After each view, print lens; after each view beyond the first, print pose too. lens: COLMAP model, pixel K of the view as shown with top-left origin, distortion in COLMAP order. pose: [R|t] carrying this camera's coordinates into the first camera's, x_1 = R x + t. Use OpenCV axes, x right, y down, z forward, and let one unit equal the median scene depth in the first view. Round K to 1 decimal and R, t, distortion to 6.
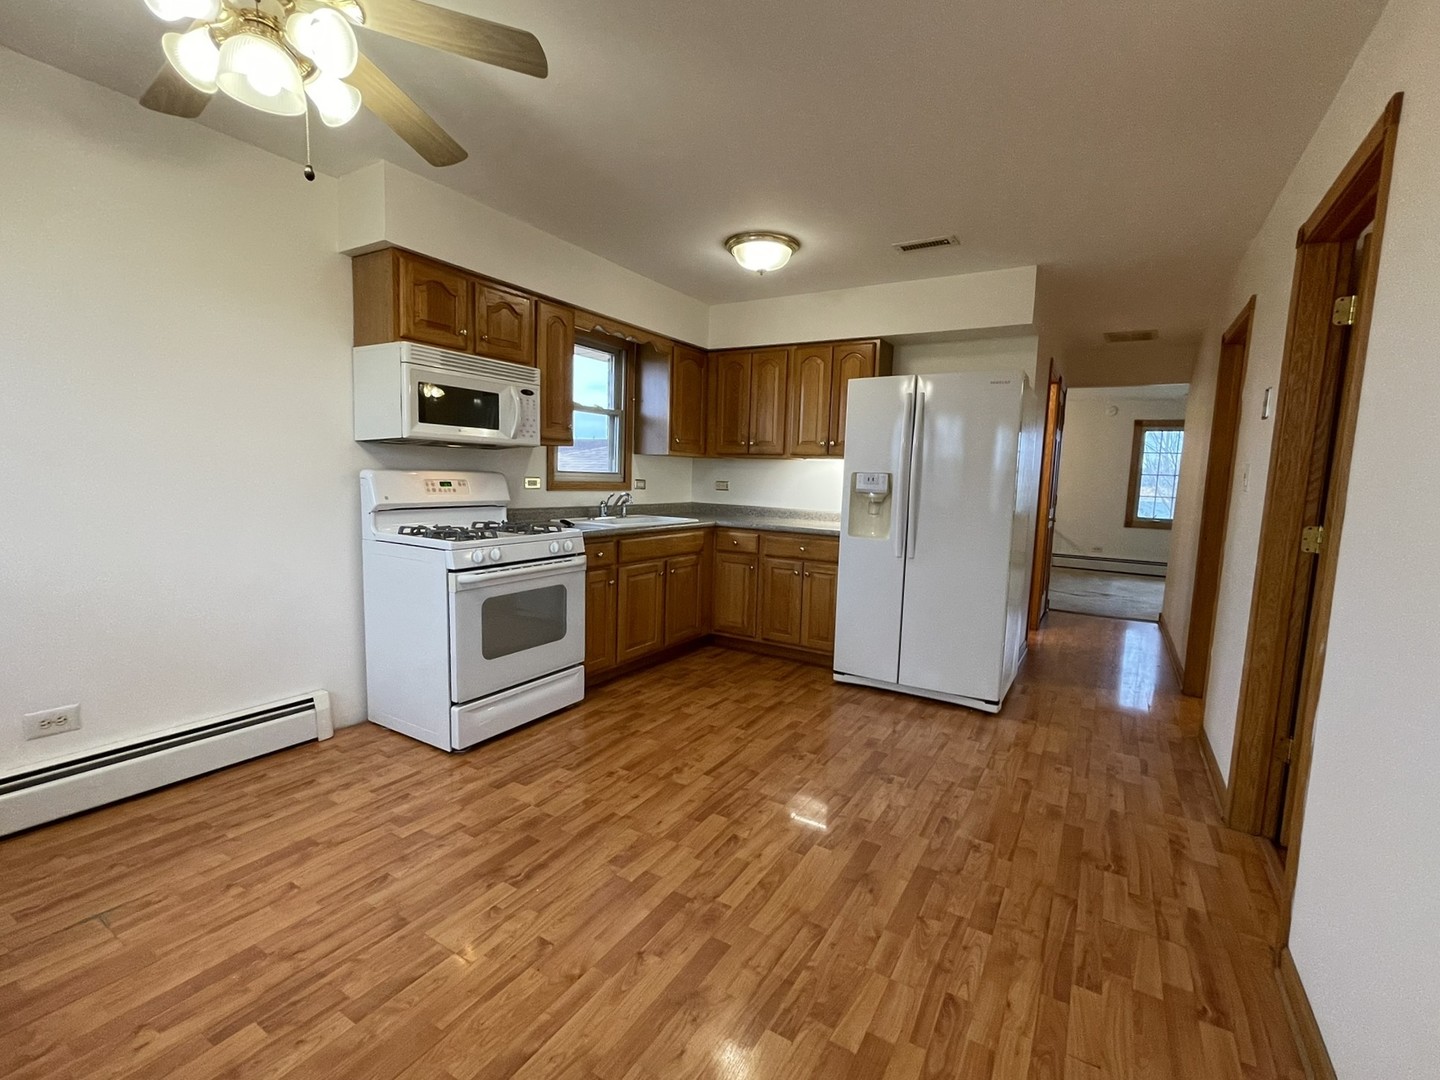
lens RADIAL K [[639.2, 0, 719.4], [0, 639.2, 546.0], [0, 0, 1]] dist [-0.005262, -0.000273]
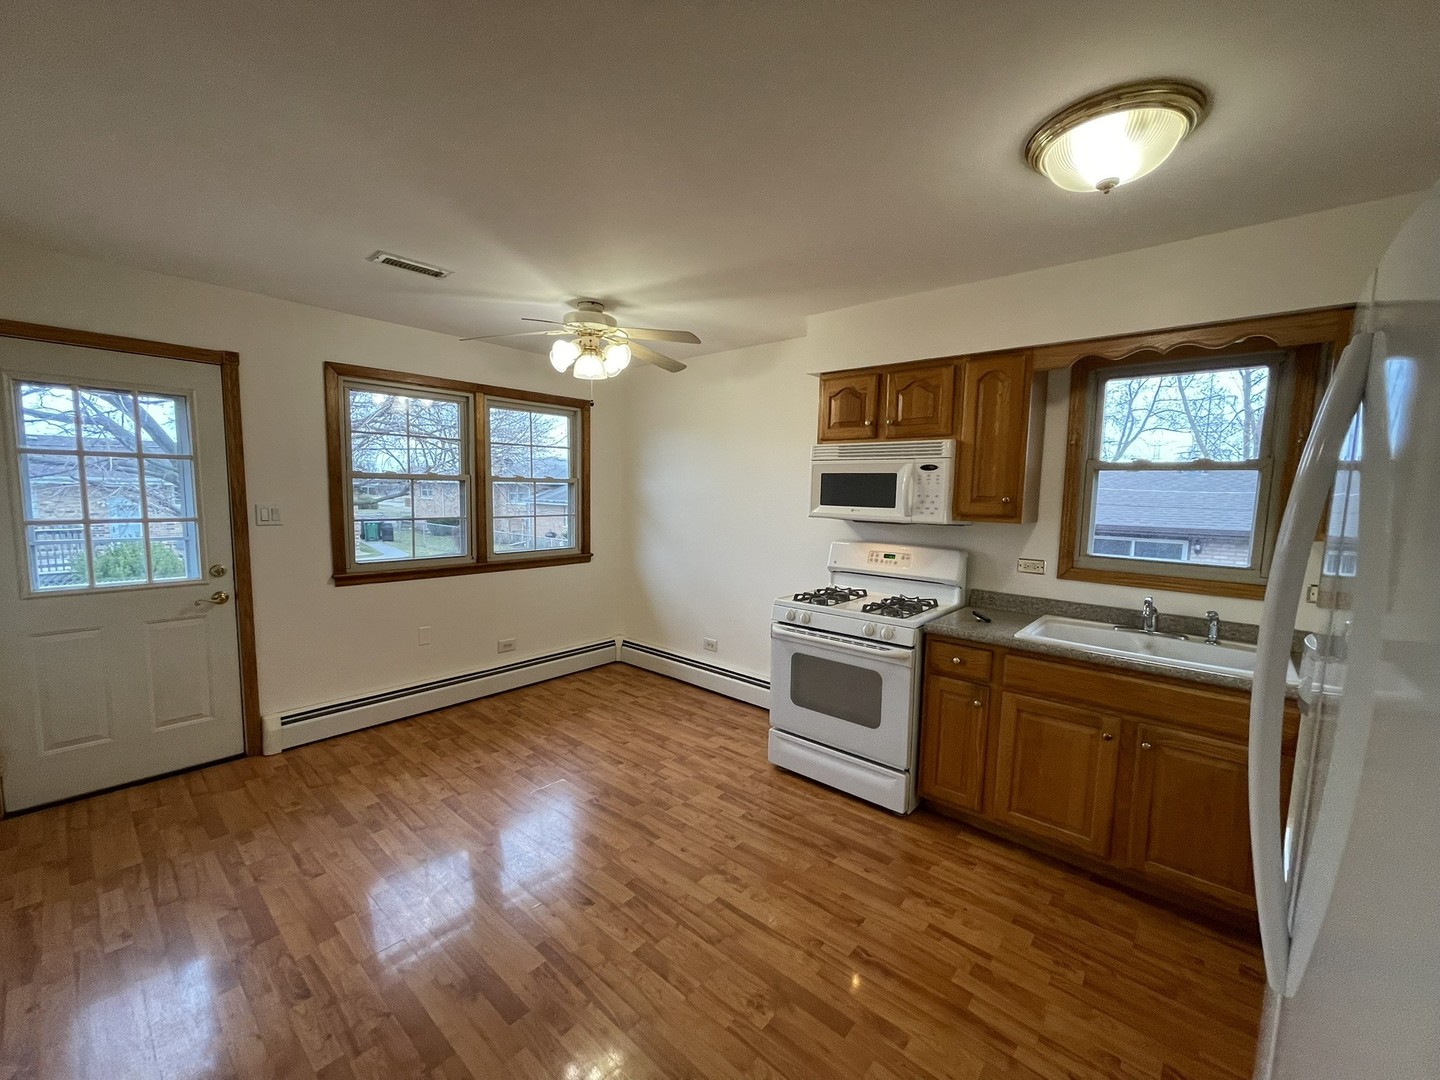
lens RADIAL K [[579.5, 0, 726.3], [0, 579.5, 542.4], [0, 0, 1]] dist [-0.006157, 0.000539]
pose [[-0.152534, 0.054661, -0.986785, 0.685053], [-0.142678, 0.986792, 0.076716, -0.177900], [0.977945, 0.152495, -0.142720, 0.973192]]
